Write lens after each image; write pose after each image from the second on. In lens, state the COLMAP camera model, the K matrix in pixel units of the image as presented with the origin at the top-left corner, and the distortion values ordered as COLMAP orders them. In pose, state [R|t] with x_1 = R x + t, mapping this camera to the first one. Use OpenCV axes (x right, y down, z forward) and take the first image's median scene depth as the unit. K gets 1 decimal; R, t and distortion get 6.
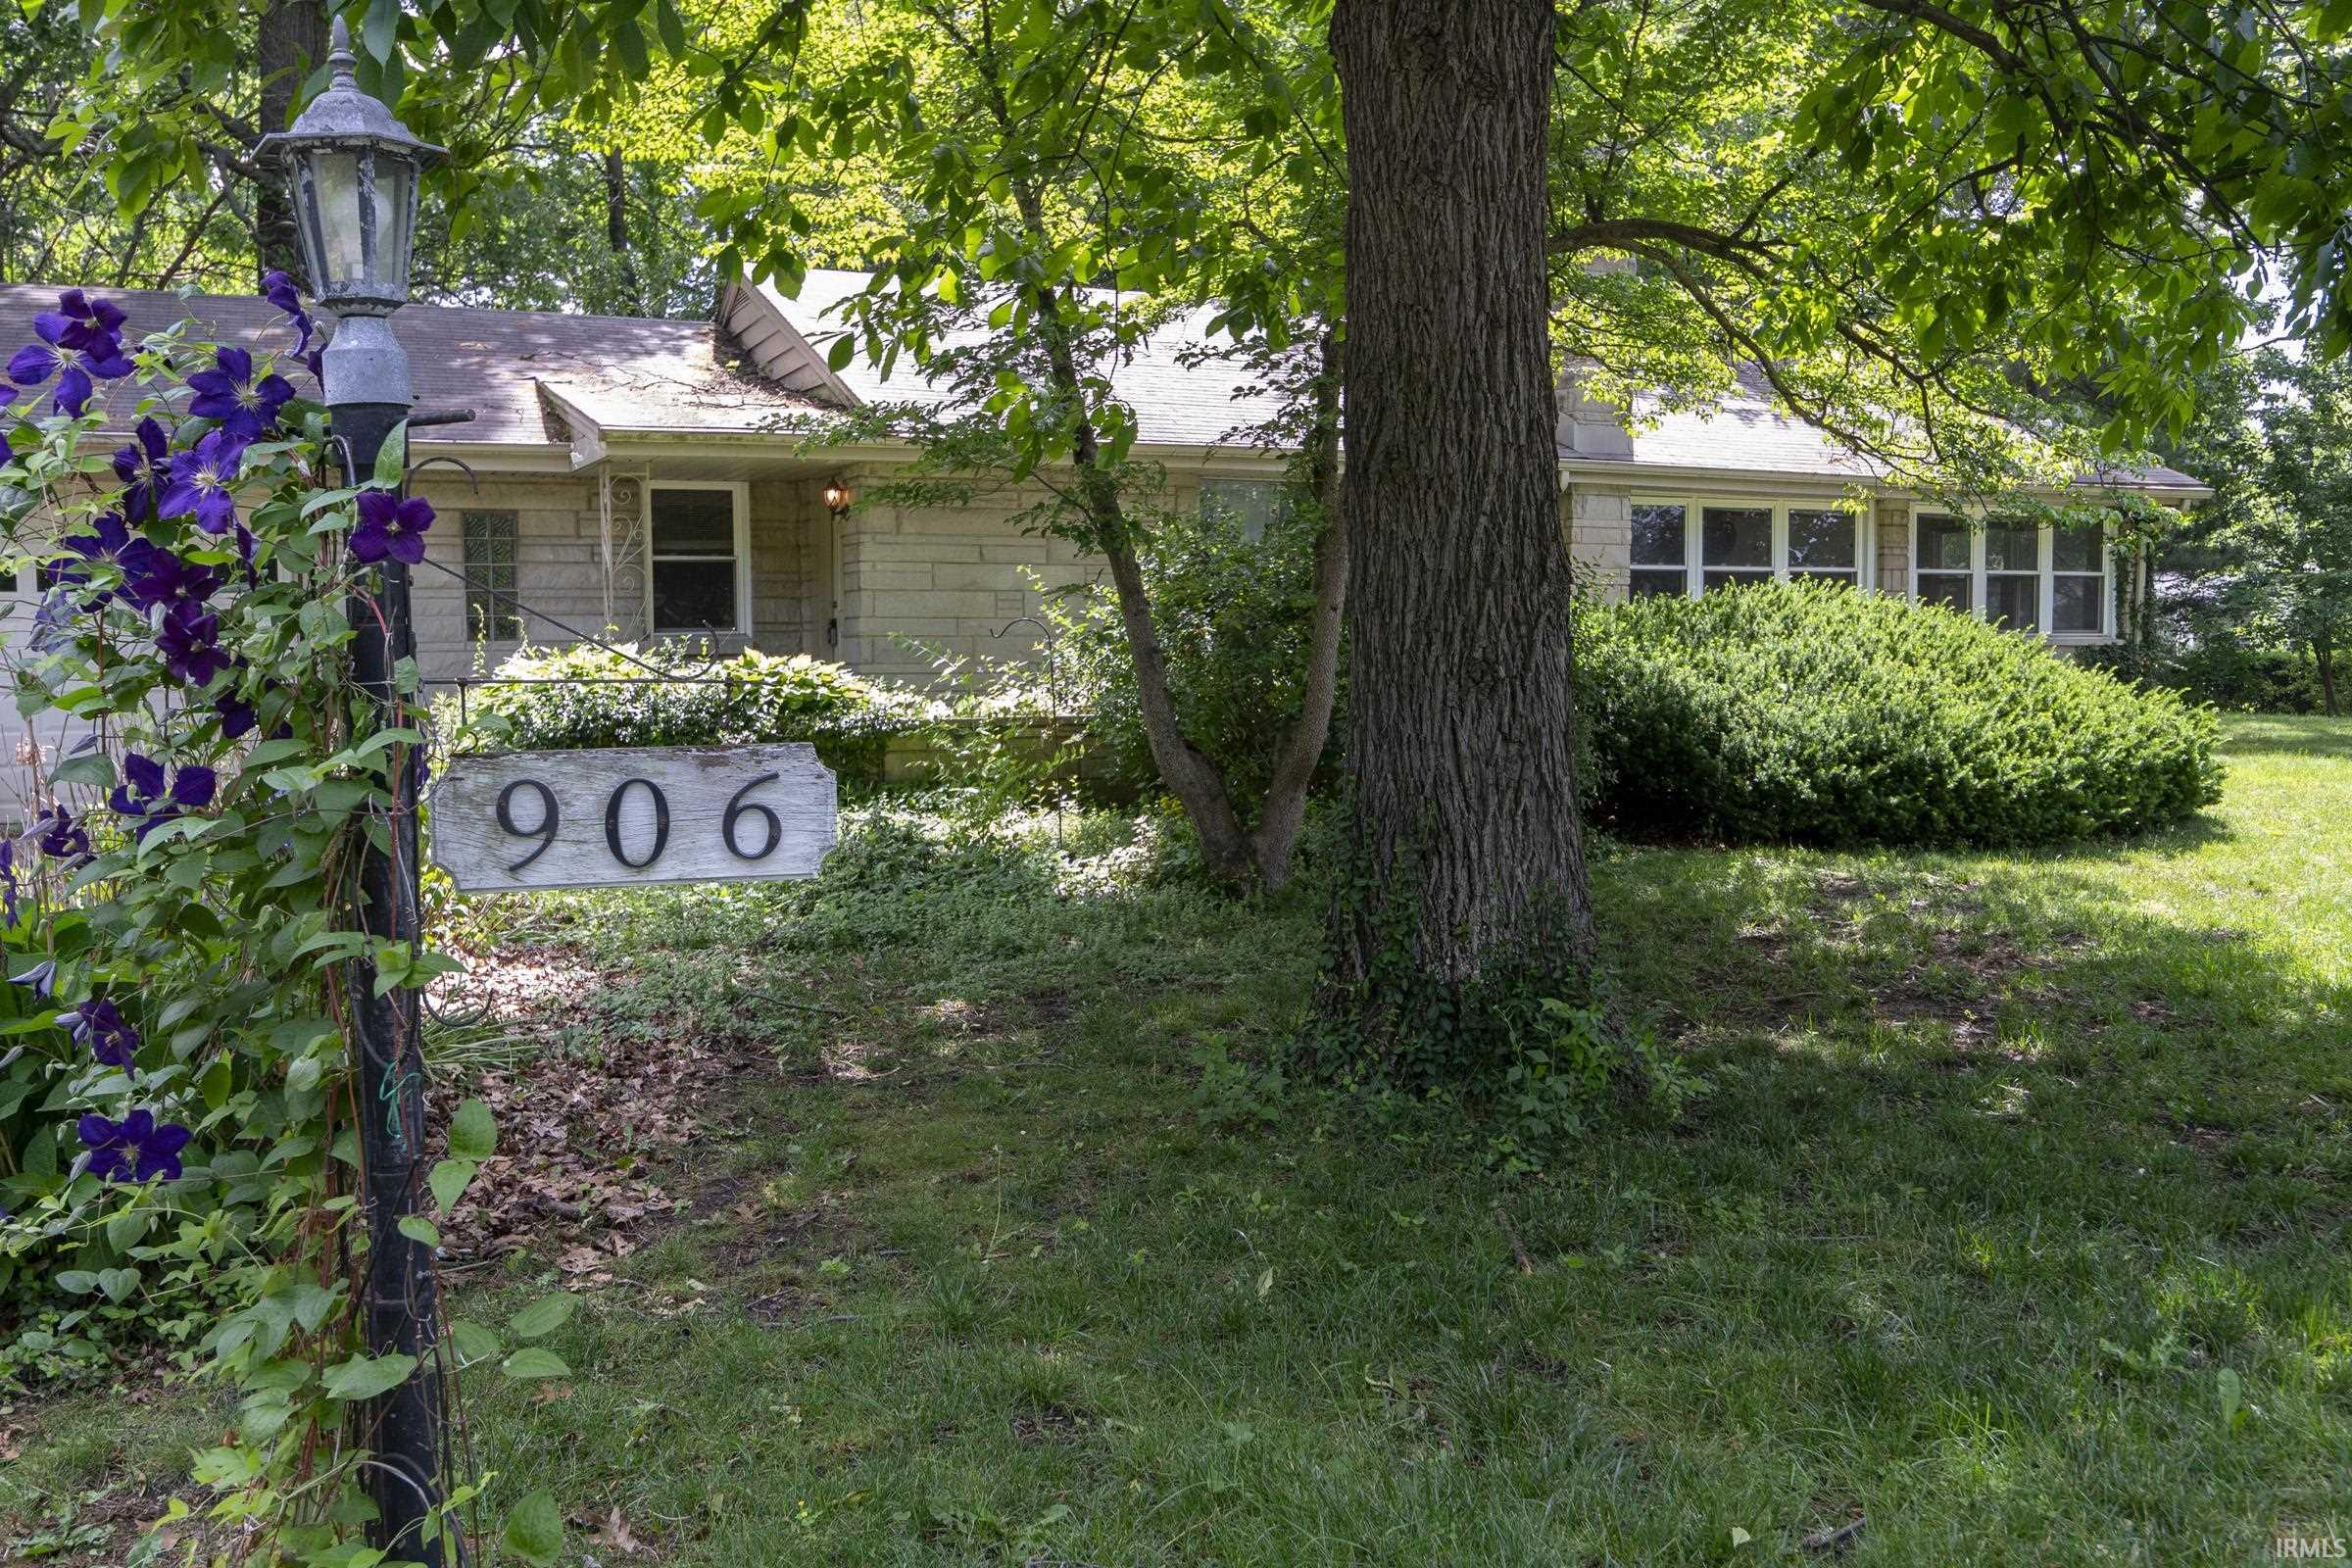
lens RADIAL K [[1761.1, 0, 1186.2], [0, 1761.1, 761.1], [0, 0, 1]] dist [-0.012959, -0.000576]
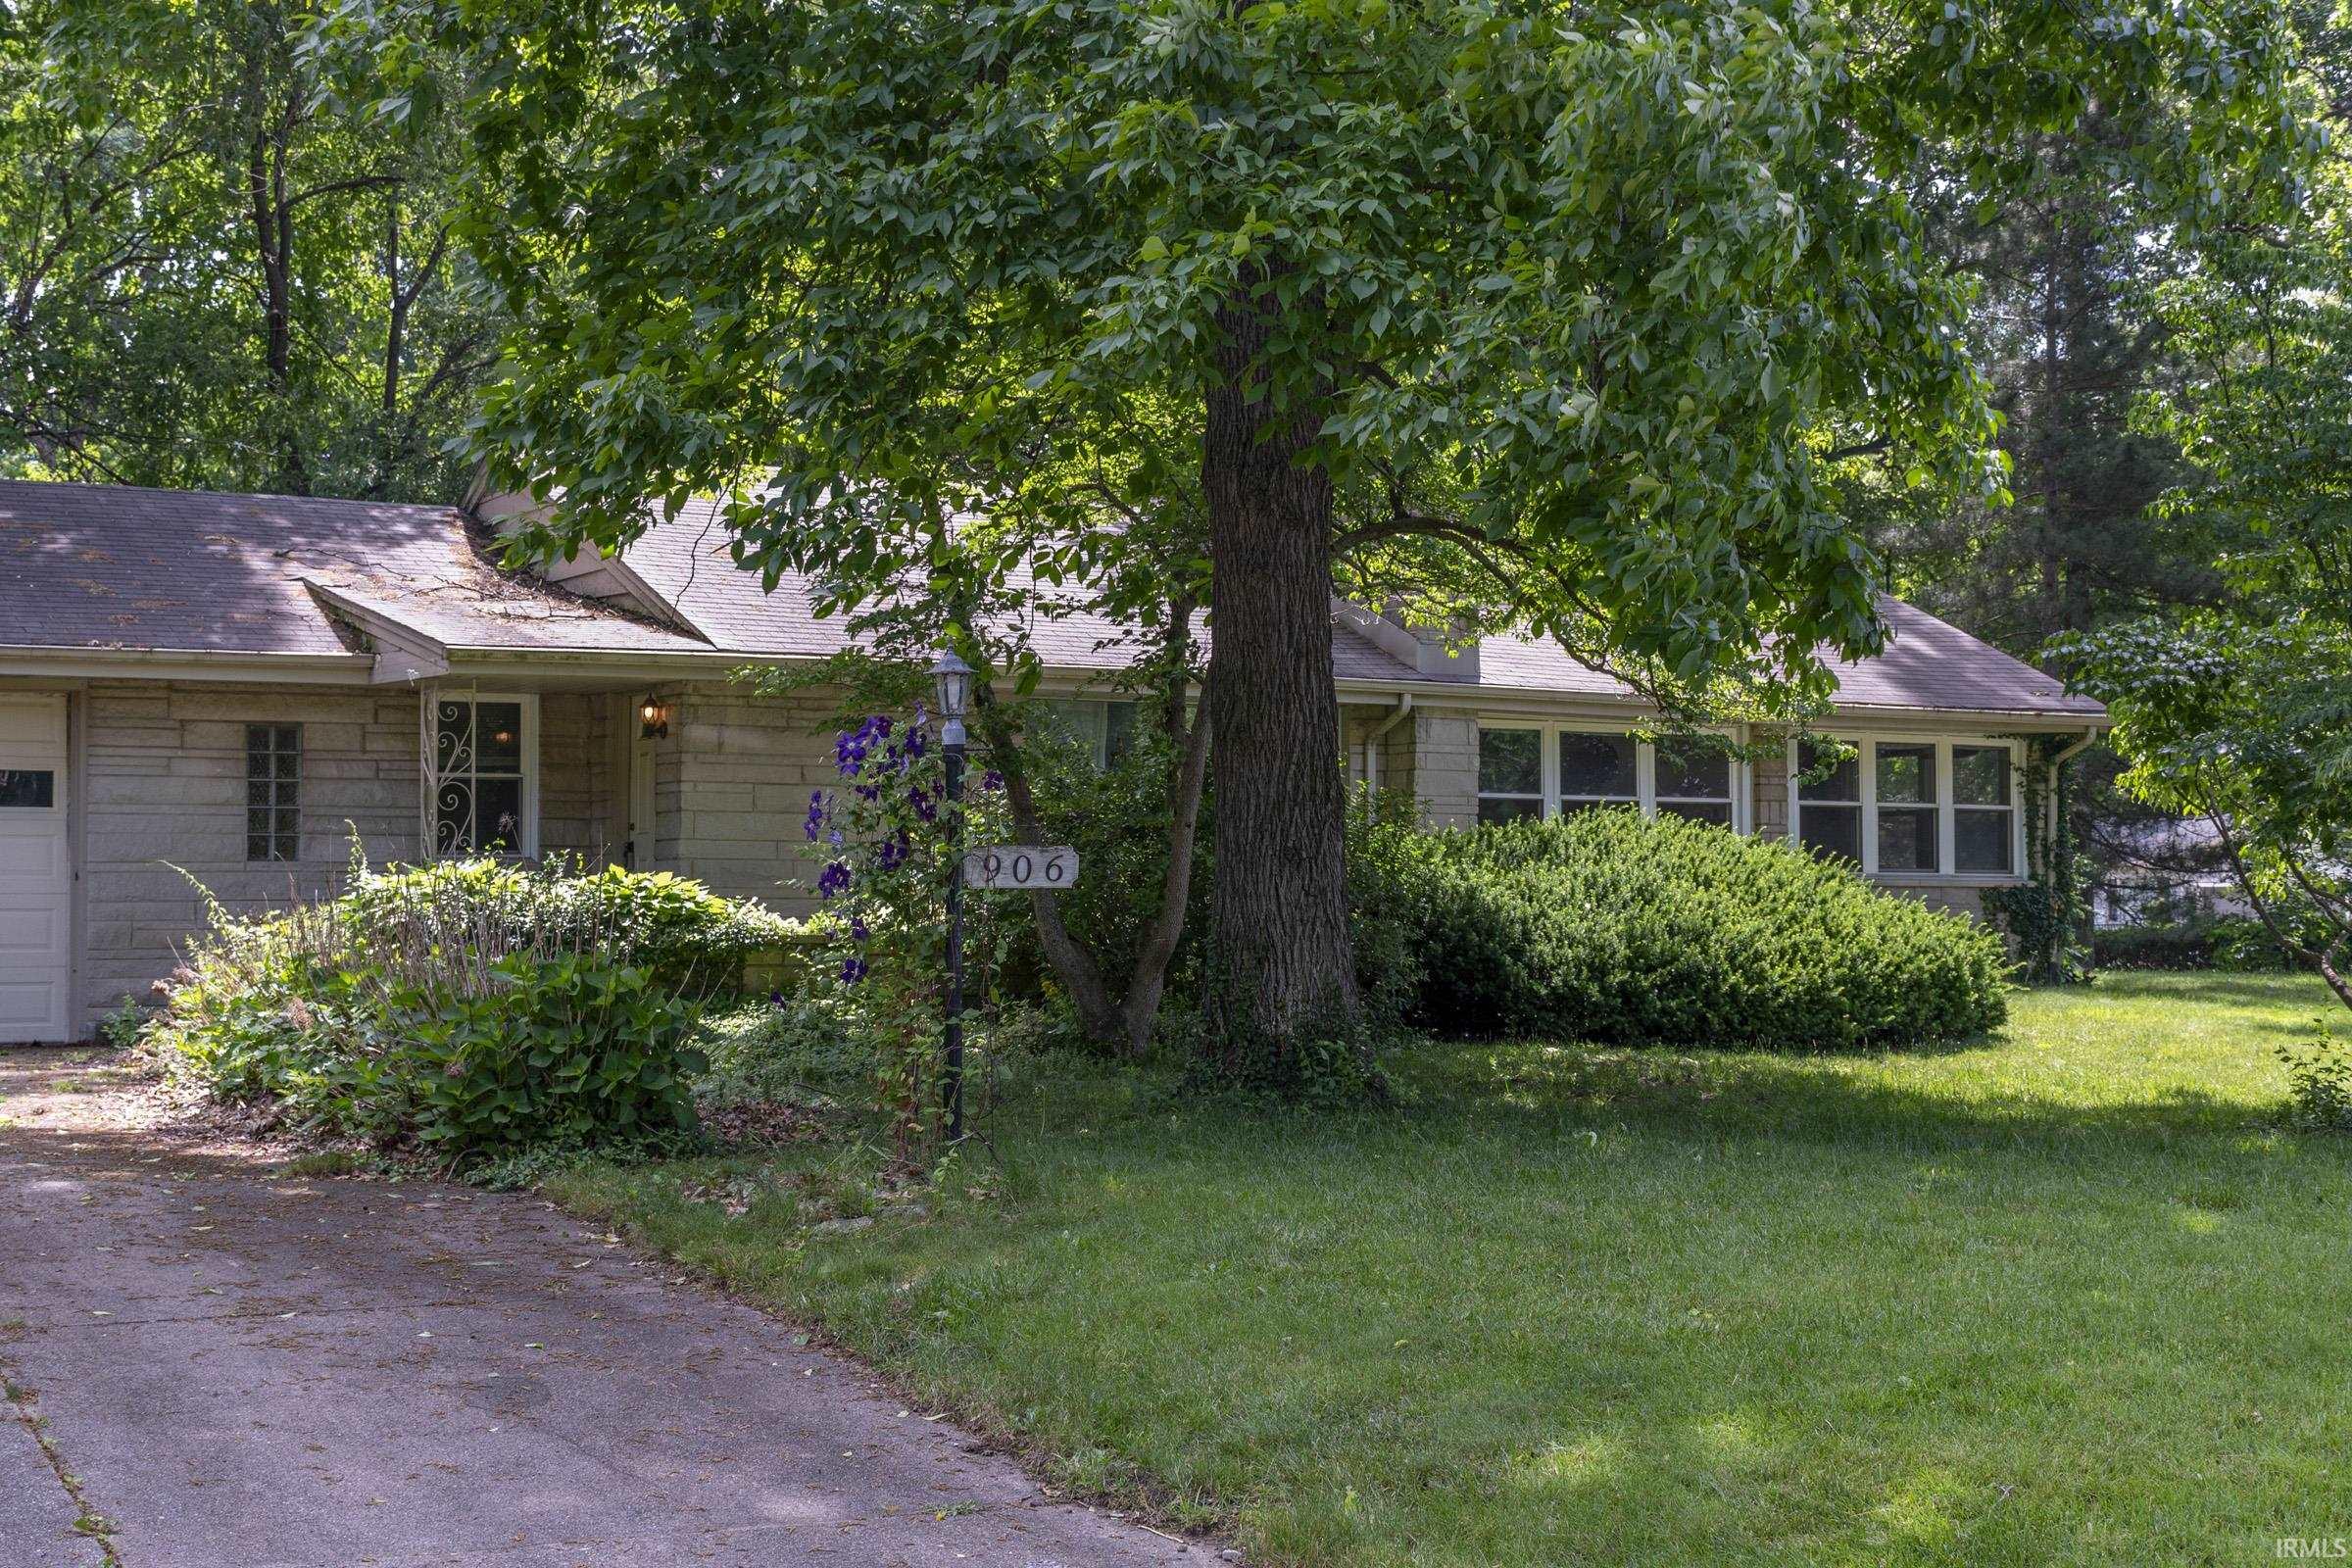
lens RADIAL K [[3439.3, 0, 1155.3], [0, 3439.3, 789.9], [0, 0, 1]] dist [0.016973, 0.000000]
pose [[0.994637, 0.010168, 0.102926, -0.145932], [0.001151, 0.994006, -0.109320, 0.118725], [-0.103421, 0.108852, 0.988663, -1.083457]]
